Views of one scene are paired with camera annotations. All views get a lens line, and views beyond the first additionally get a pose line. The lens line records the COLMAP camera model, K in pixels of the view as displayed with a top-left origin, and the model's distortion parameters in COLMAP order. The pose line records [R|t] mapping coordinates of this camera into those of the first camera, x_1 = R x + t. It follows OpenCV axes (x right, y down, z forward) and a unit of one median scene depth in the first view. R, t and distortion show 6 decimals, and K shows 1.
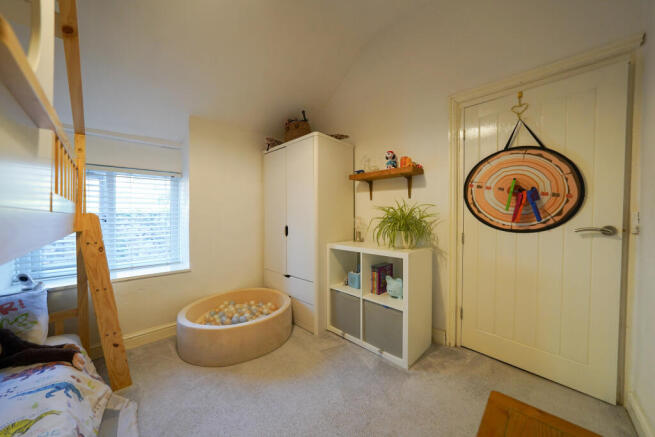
lens RADIAL K [[231.4, 0, 326.0], [0, 231.4, 217.7], [0, 0, 1]] dist [-0.002014, -0.000067]
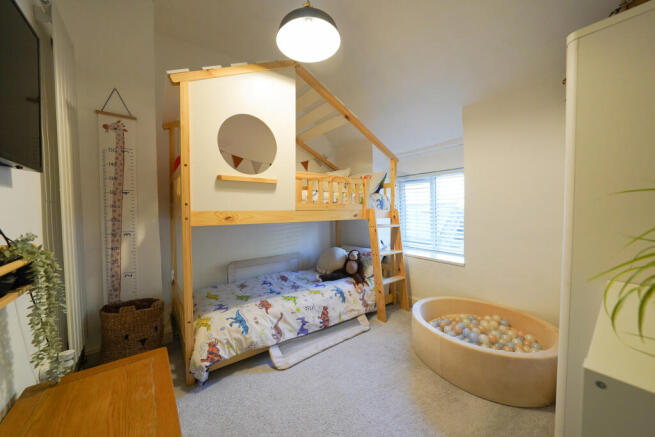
lens RADIAL K [[231.4, 0, 326.0], [0, 231.4, 217.7], [0, 0, 1]] dist [-0.002014, -0.000067]
pose [[-0.120886, 0.033072, -0.992115, 0.479181], [-0.003902, 0.999421, 0.033791, -0.006760], [0.992659, 0.007956, -0.120687, 0.560715]]
